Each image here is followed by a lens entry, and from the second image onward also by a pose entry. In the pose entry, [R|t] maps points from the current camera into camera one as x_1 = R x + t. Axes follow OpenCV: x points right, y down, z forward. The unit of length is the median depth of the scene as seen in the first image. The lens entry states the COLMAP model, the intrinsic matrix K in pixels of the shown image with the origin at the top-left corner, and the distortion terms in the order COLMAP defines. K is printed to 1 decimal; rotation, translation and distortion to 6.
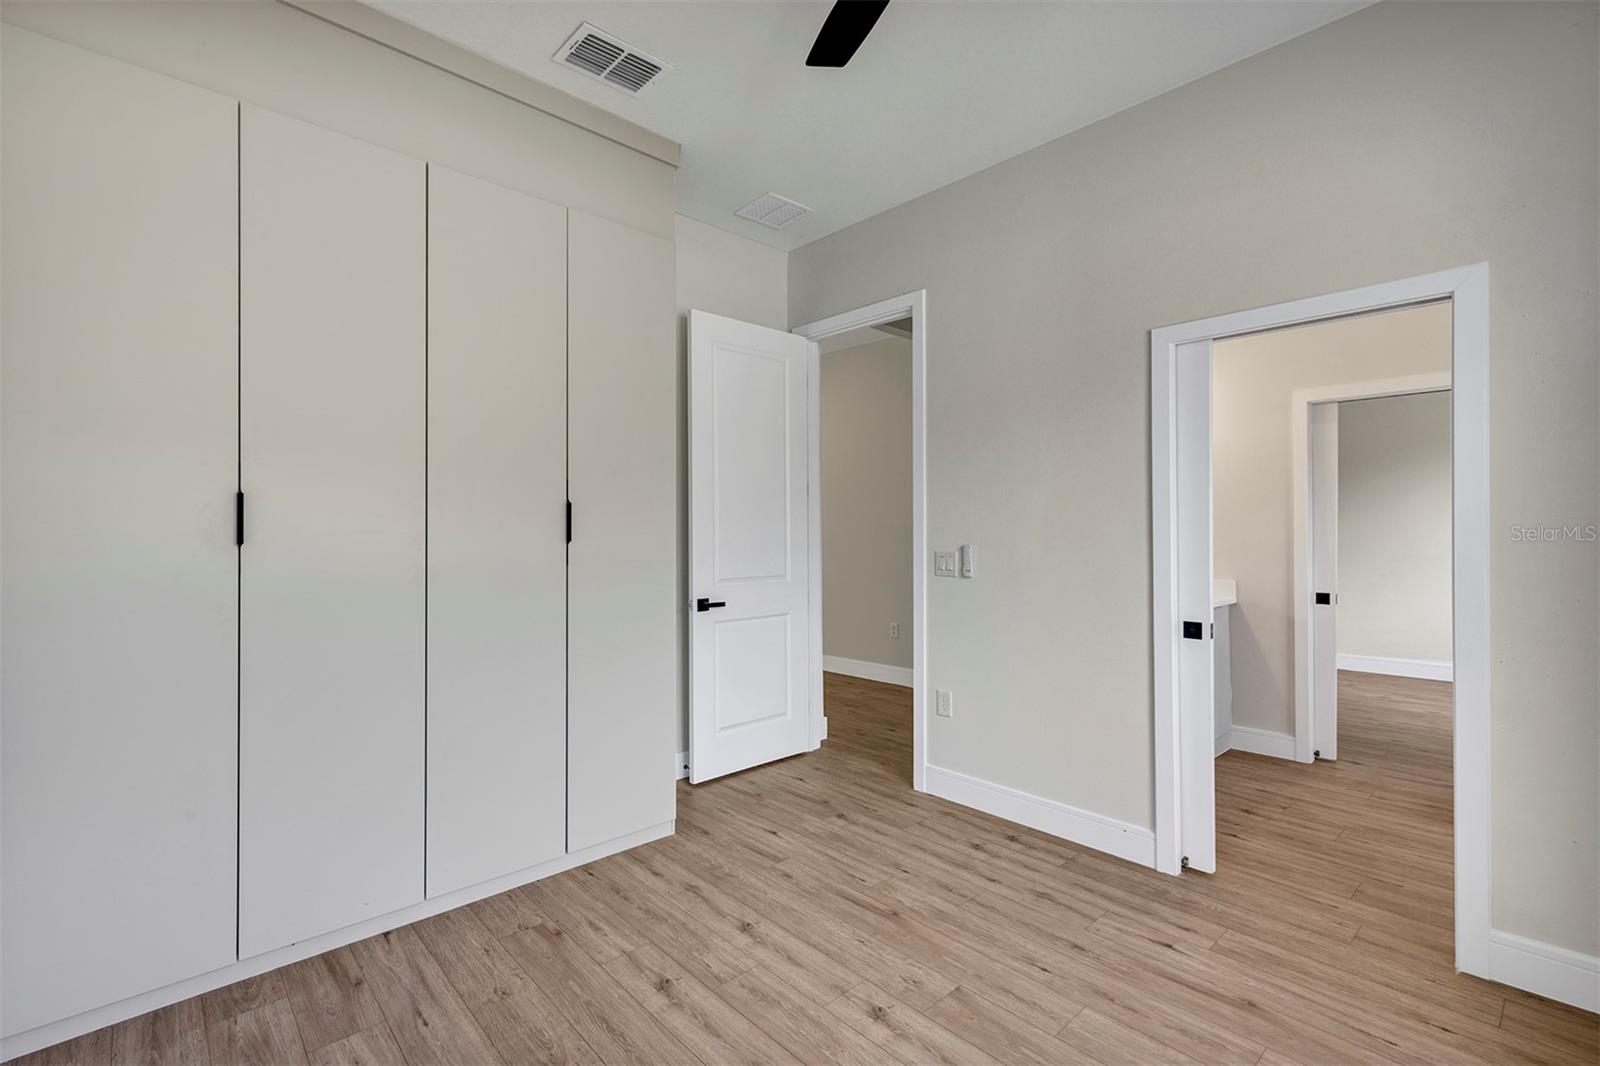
lens RADIAL K [[718.4, 0, 788.9], [0, 718.4, 529.9], [0, 0, 1]] dist [0.001239, 0.002096]
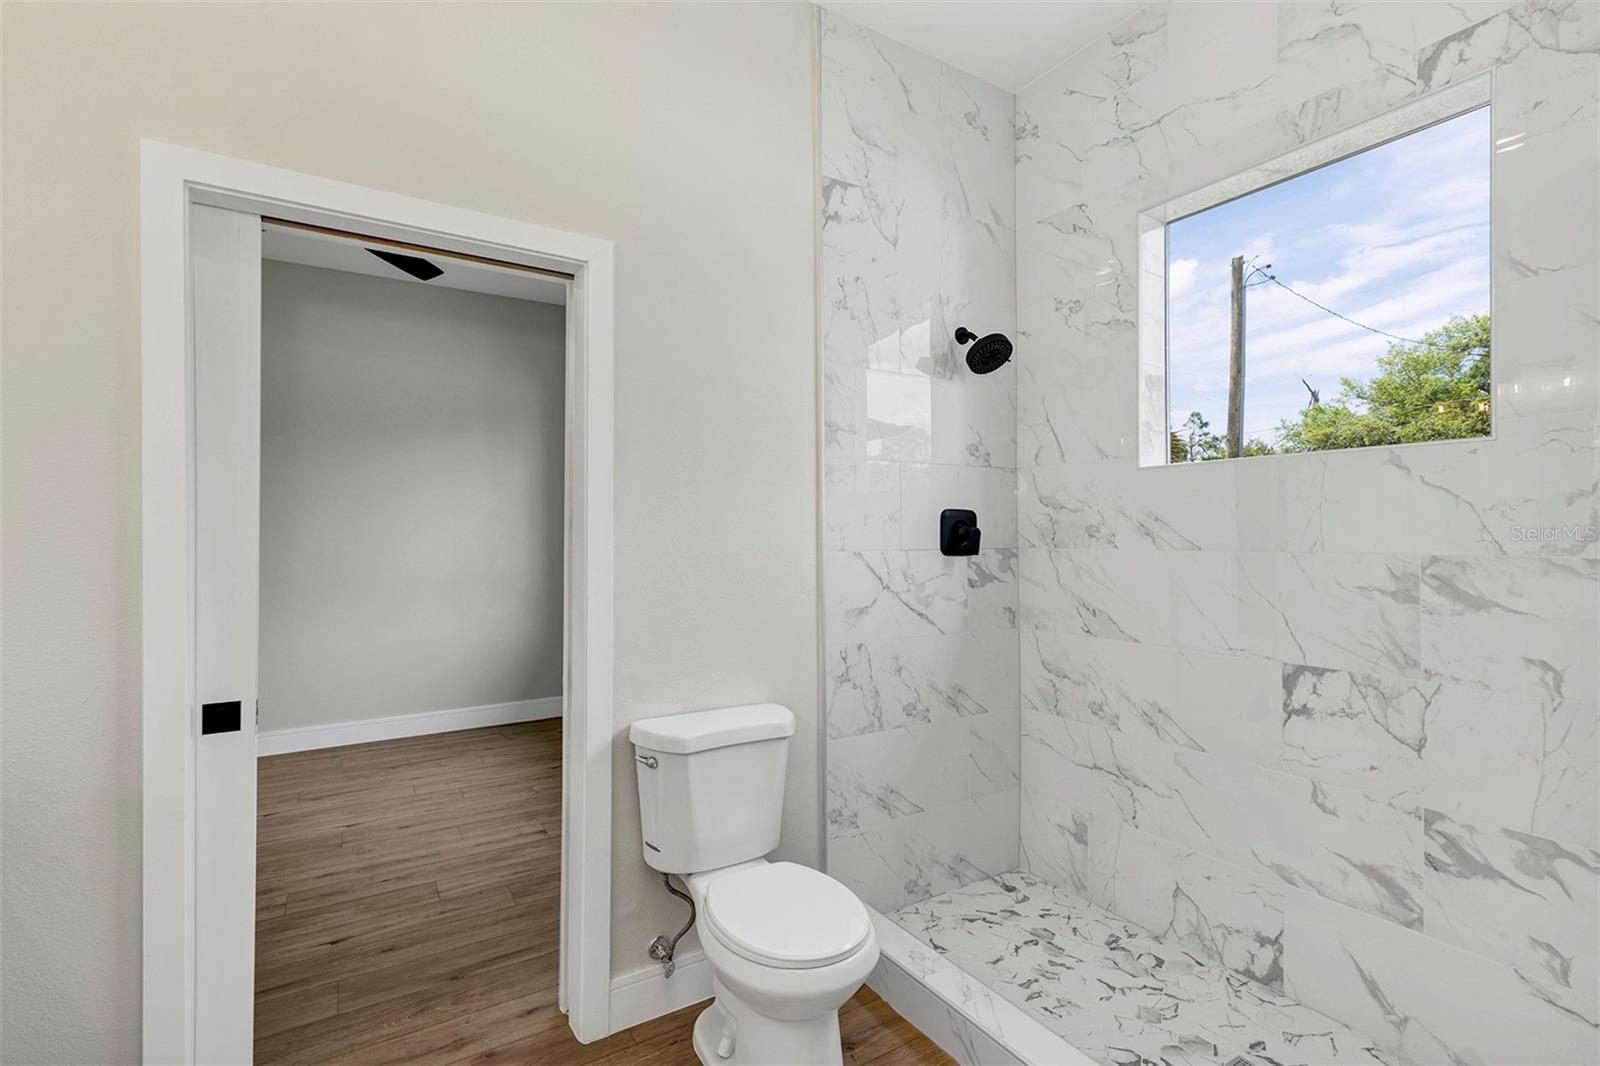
lens RADIAL K [[718.4, 0, 787.9], [0, 718.4, 537.3], [0, 0, 1]] dist [0.001239, 0.002096]
pose [[0.204175, 0.002254, 0.978932, 0.702684], [-0.004099, 0.999991, -0.001448, -0.003104], [-0.978926, -0.003717, 0.204182, 1.029186]]
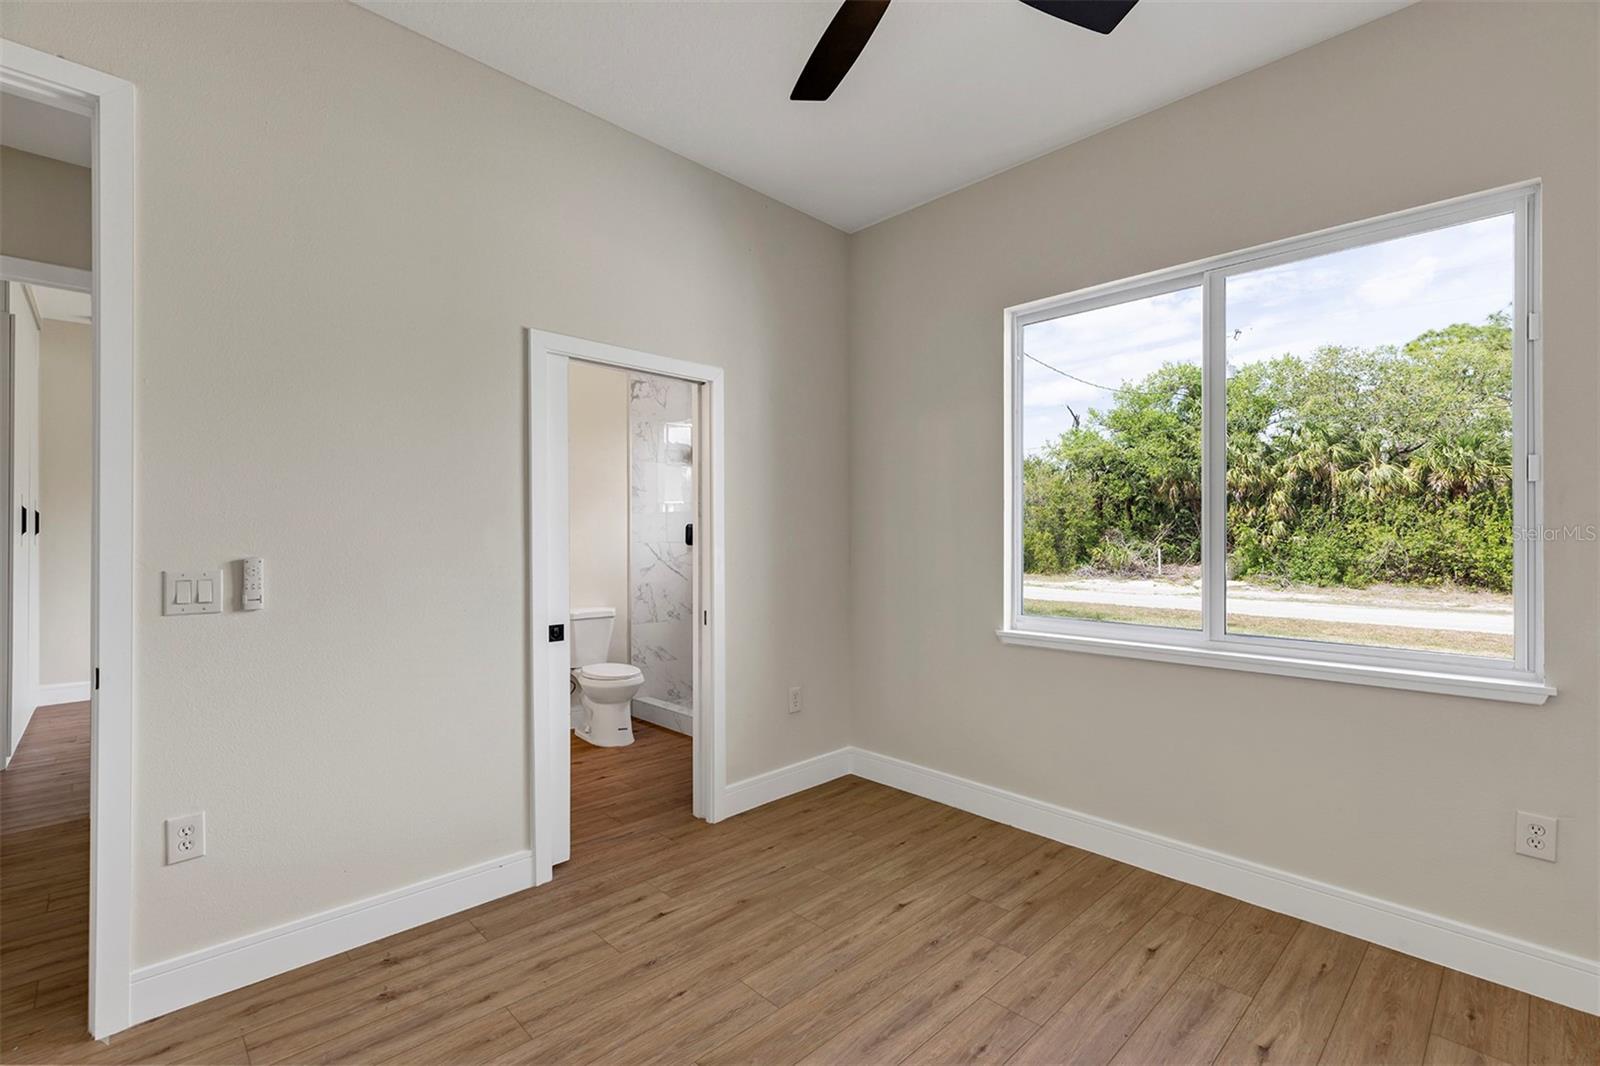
lens RADIAL K [[718.4, 0, 795.7], [0, 718.4, 530.7], [0, 0, 1]] dist [0.001239, 0.002096]
pose [[-0.042853, 0.014578, 0.998975, -0.537070], [-0.005035, 0.999878, -0.014807, 0.006514], [-0.999069, -0.005665, -0.042774, 0.774510]]
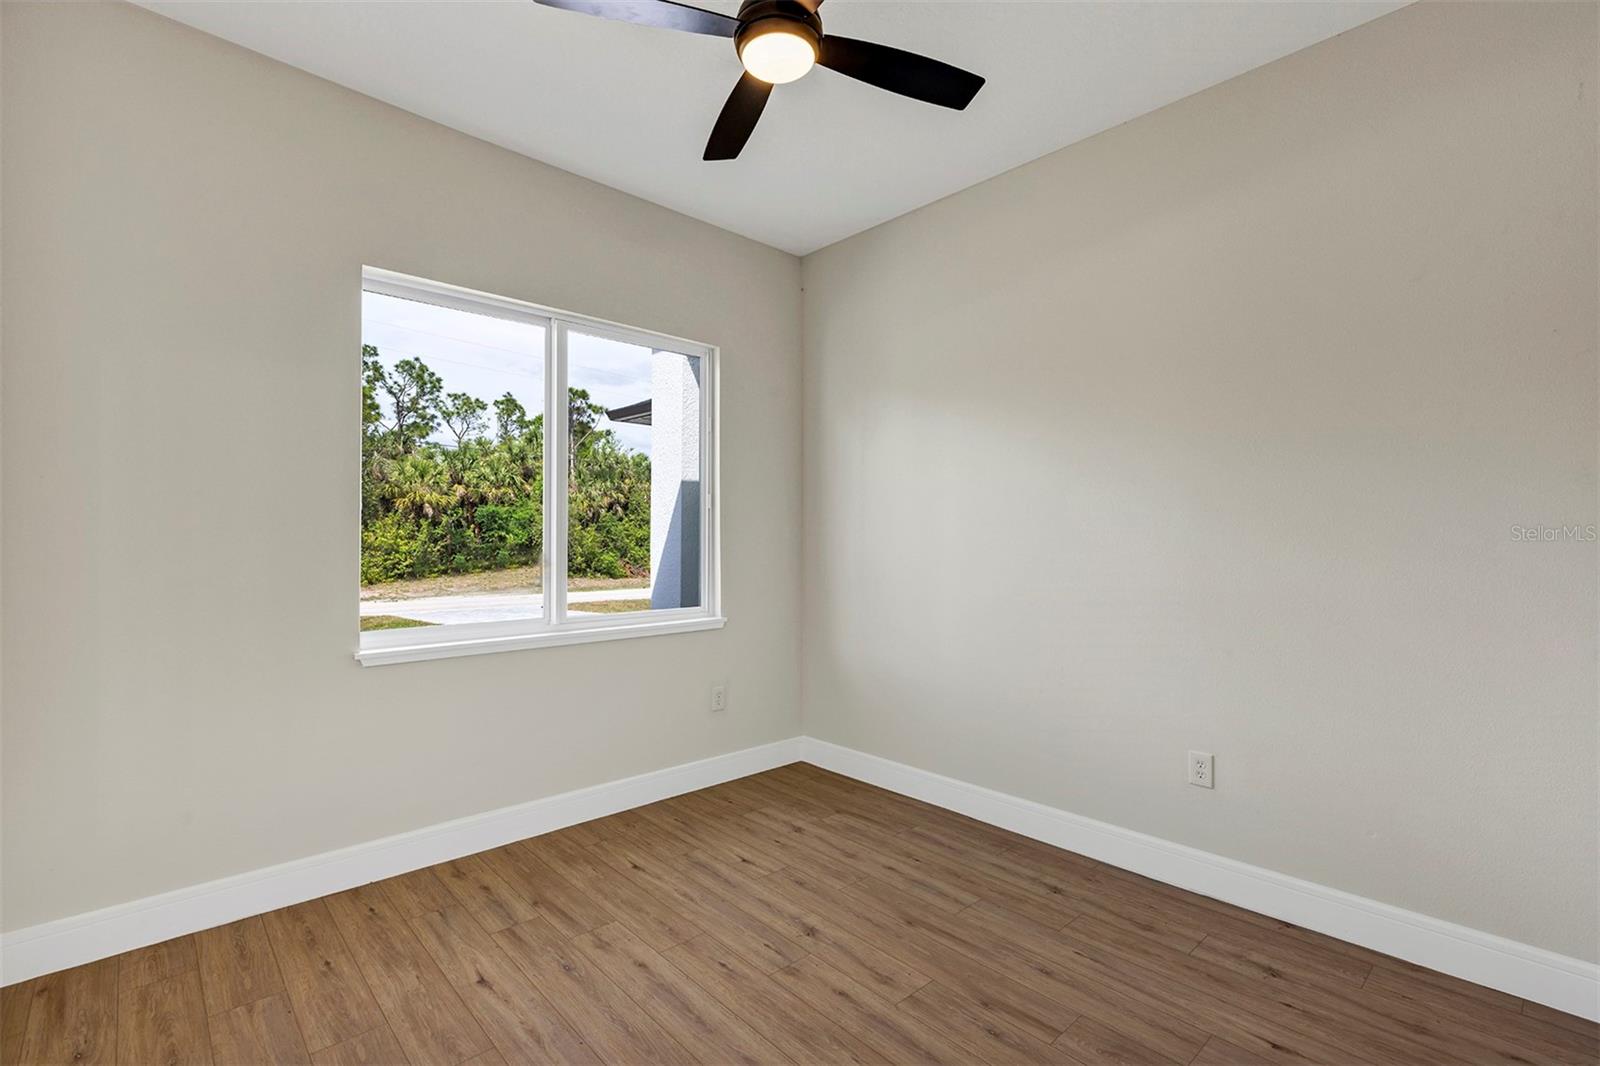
lens RADIAL K [[718.4, 0, 802.8], [0, 718.4, 518.5], [0, 0, 1]] dist [0.001239, 0.002096]
pose [[-0.999643, 0.006767, -0.025861, 0.130245], [0.007678, 0.999348, -0.035285, 0.010314], [0.025605, -0.035471, -0.999043, 1.462040]]
